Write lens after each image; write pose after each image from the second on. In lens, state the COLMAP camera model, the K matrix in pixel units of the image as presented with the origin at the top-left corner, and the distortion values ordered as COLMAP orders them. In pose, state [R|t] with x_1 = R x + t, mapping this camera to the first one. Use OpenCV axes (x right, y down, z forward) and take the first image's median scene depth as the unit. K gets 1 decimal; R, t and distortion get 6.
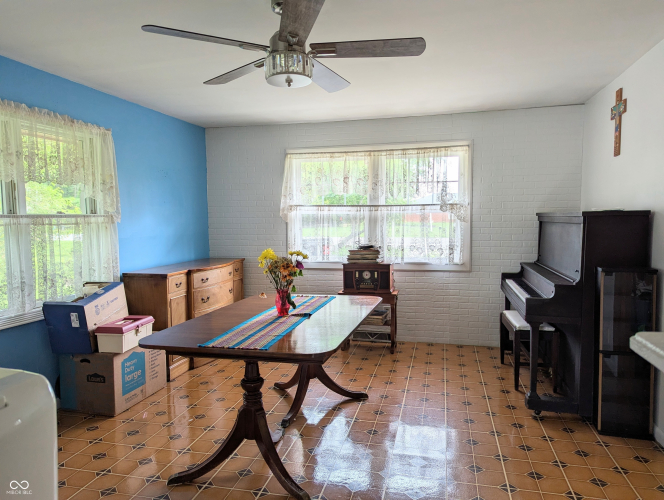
lens RADIAL K [[468.5, 0, 332.4], [0, 468.5, 252.1], [0, 0, 1]] dist [0.070417, -0.050567]
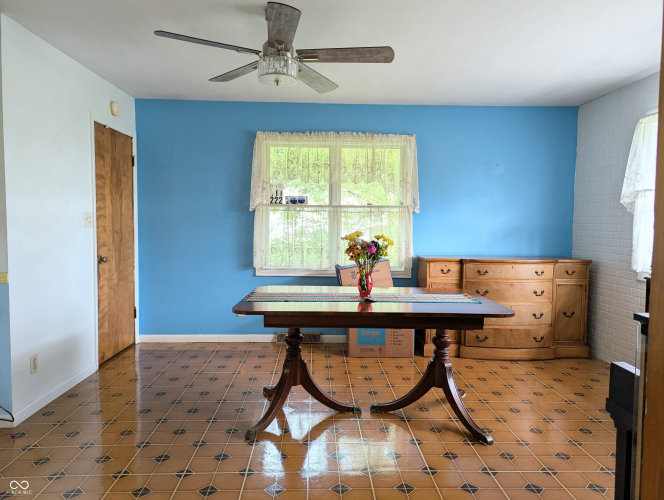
lens RADIAL K [[468.5, 0, 332.3], [0, 468.5, 244.0], [0, 0, 1]] dist [0.070417, -0.050567]
pose [[0.260502, 0.058932, -0.963673, 0.534979], [-0.088607, 0.995382, 0.036918, -0.006426], [0.961399, 0.075771, 0.264521, 0.414834]]
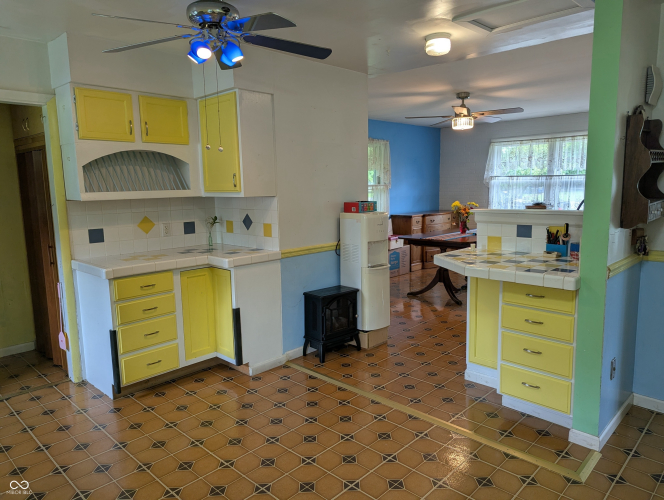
lens RADIAL K [[468.5, 0, 327.9], [0, 468.5, 252.0], [0, 0, 1]] dist [0.070417, -0.050567]
pose [[0.862294, 0.068481, -0.501756, 0.268225], [-0.029771, 0.995956, 0.084767, 0.035531], [0.505532, -0.058156, 0.860846, -0.684381]]
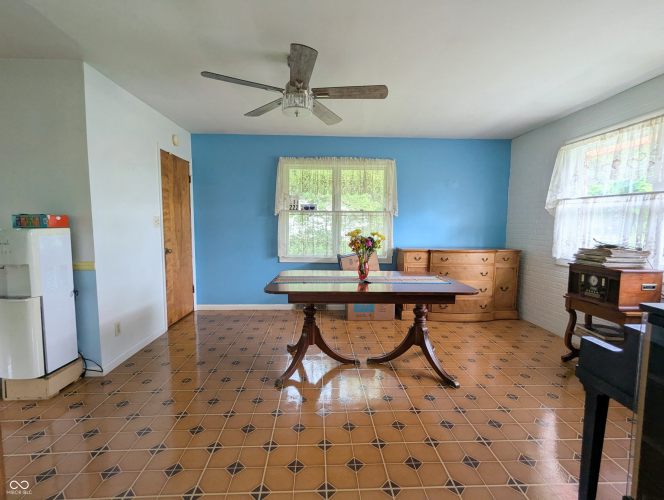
lens RADIAL K [[317.8, 0, 332.2], [0, 317.8, 250.1], [0, 0, 1]] dist [0.005612, -0.000546]
pose [[0.269251, 0.091711, -0.958693, 0.467049], [-0.085268, 0.993816, 0.071124, -0.003267], [0.959288, 0.062596, 0.275406, 0.416598]]
